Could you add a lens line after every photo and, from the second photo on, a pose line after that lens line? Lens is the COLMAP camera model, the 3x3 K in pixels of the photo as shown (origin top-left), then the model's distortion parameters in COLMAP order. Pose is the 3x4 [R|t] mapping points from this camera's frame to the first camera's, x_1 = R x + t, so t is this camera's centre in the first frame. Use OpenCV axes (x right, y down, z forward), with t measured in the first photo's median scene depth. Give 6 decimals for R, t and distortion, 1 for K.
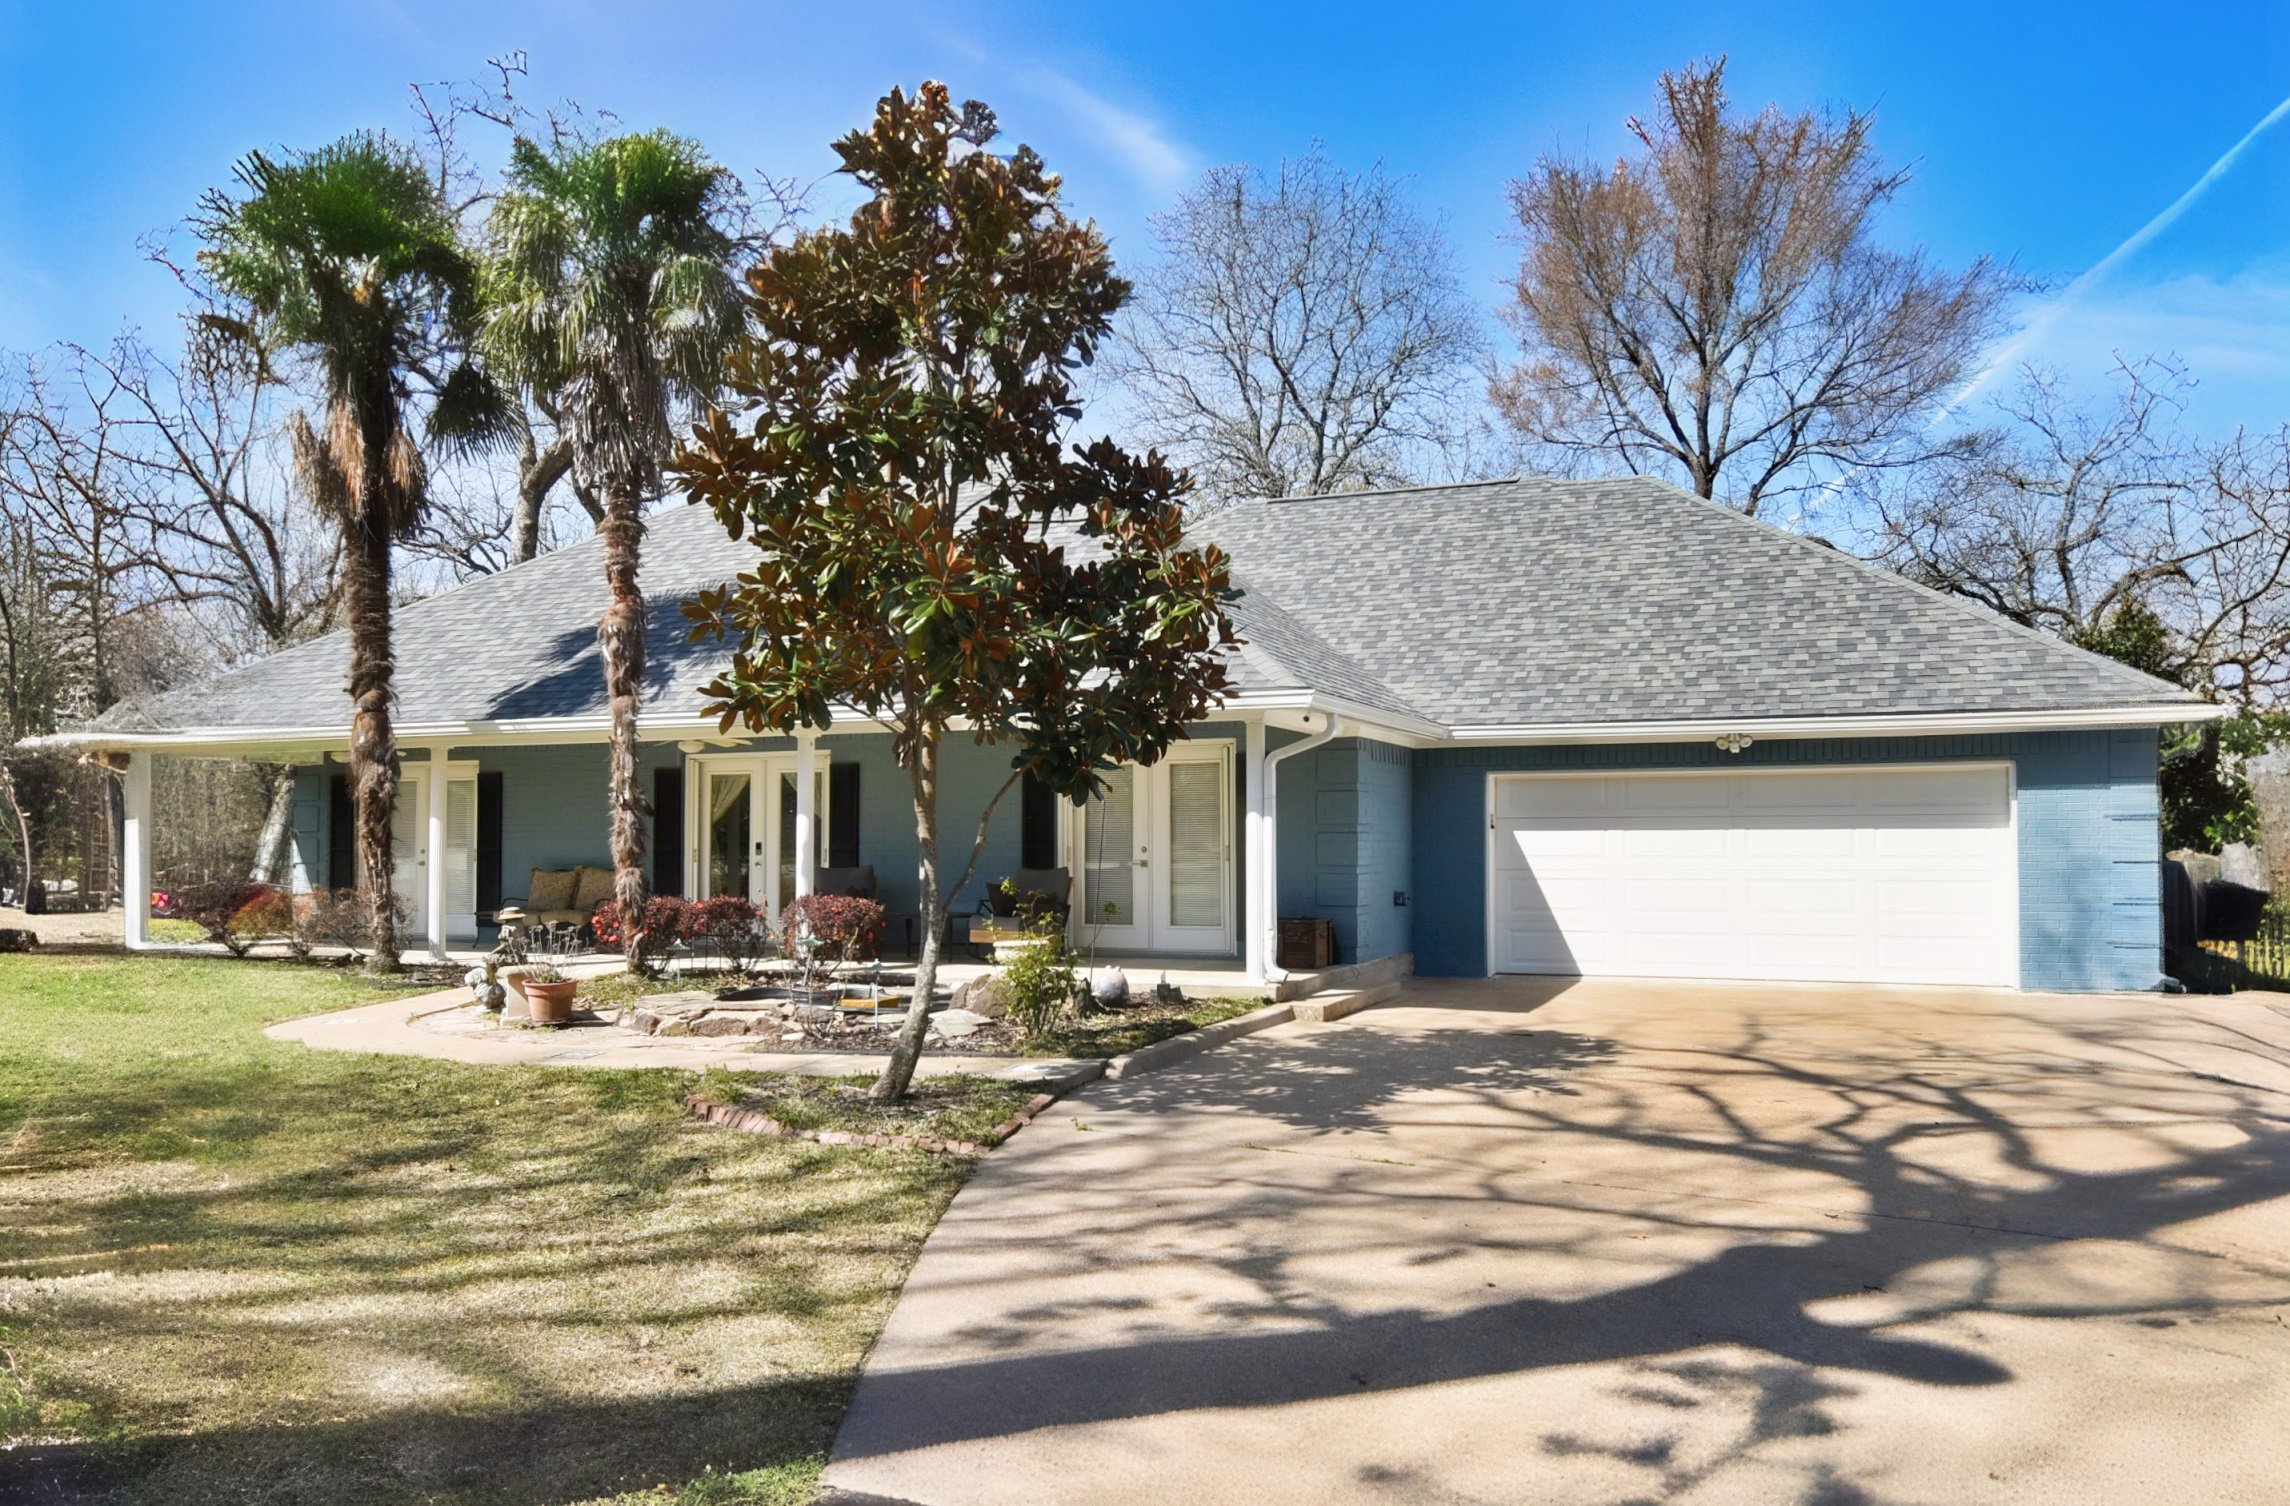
lens RADIAL K [[1708.2, 0, 1146.0], [0, 1708.2, 752.5], [0, 0, 1]] dist [-0.000238, 0.000807]
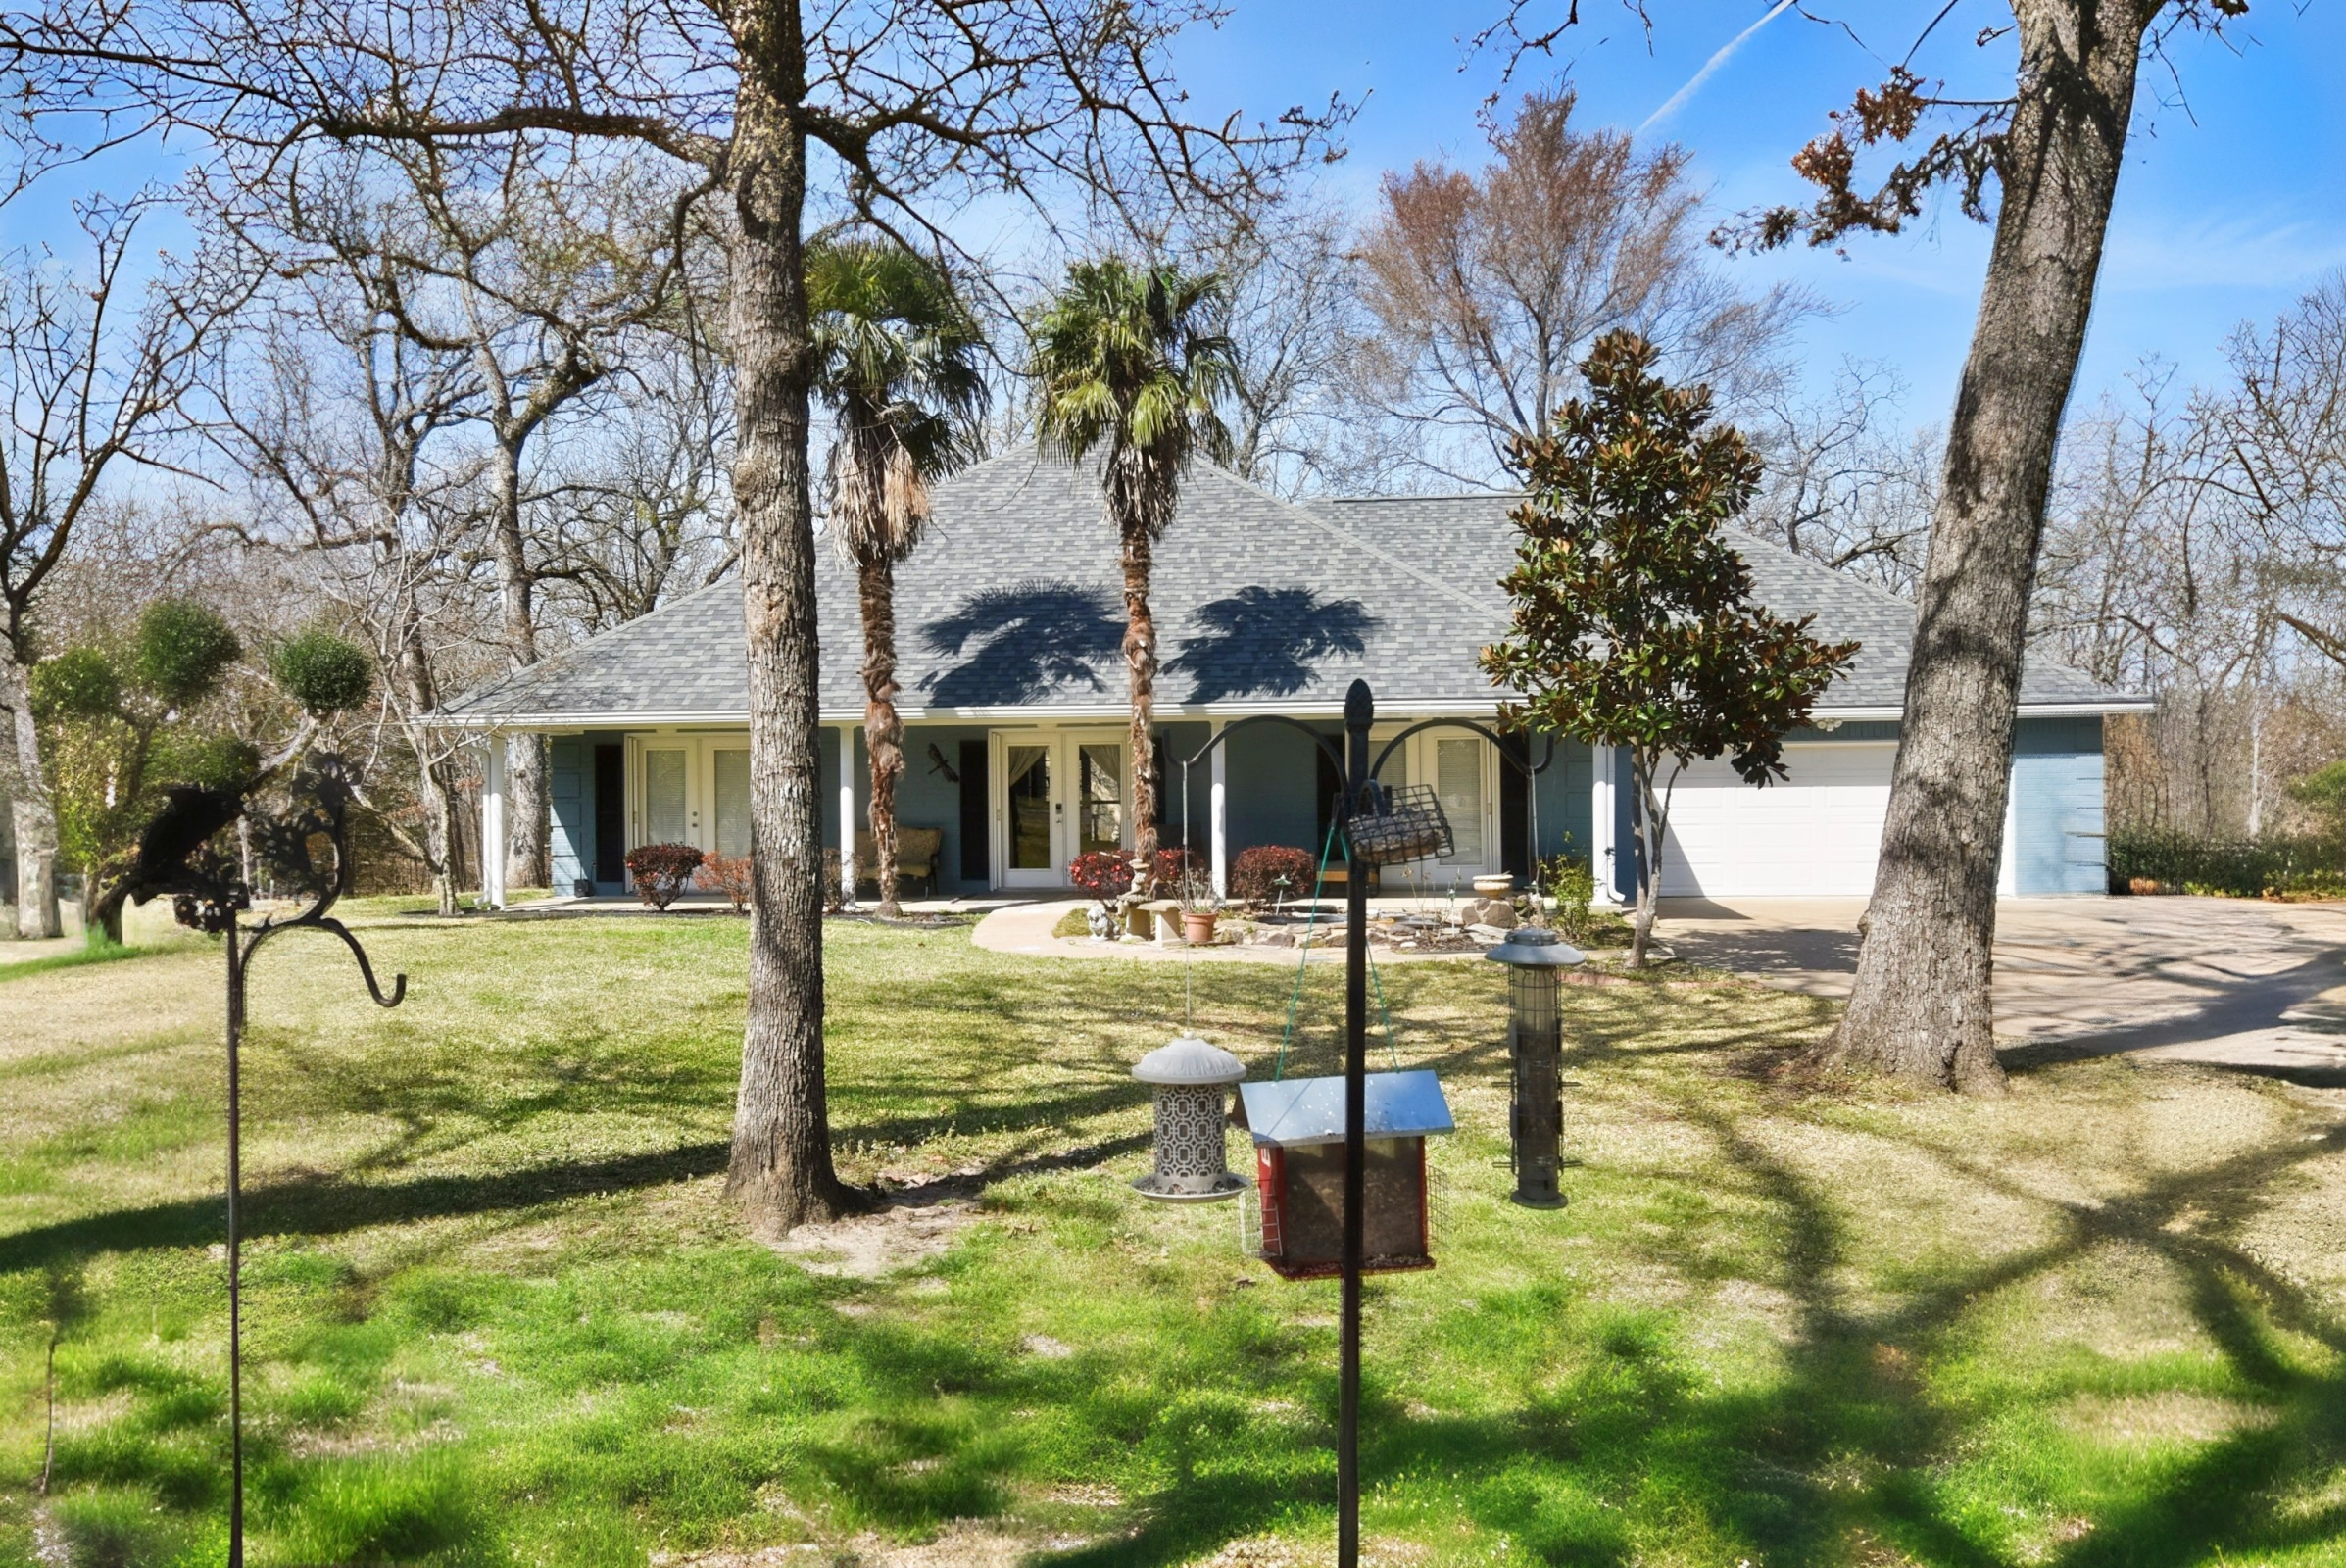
lens RADIAL K [[1973.9, 0, 1169.0], [0, 1973.9, 783.8], [0, 0, 1]] dist [0.008146, 0.000748]
pose [[0.959919, -0.008779, 0.280141, -0.608558], [-0.006087, 0.998621, 0.052152, -0.037624], [-0.280212, -0.051767, 0.958541, -0.371743]]
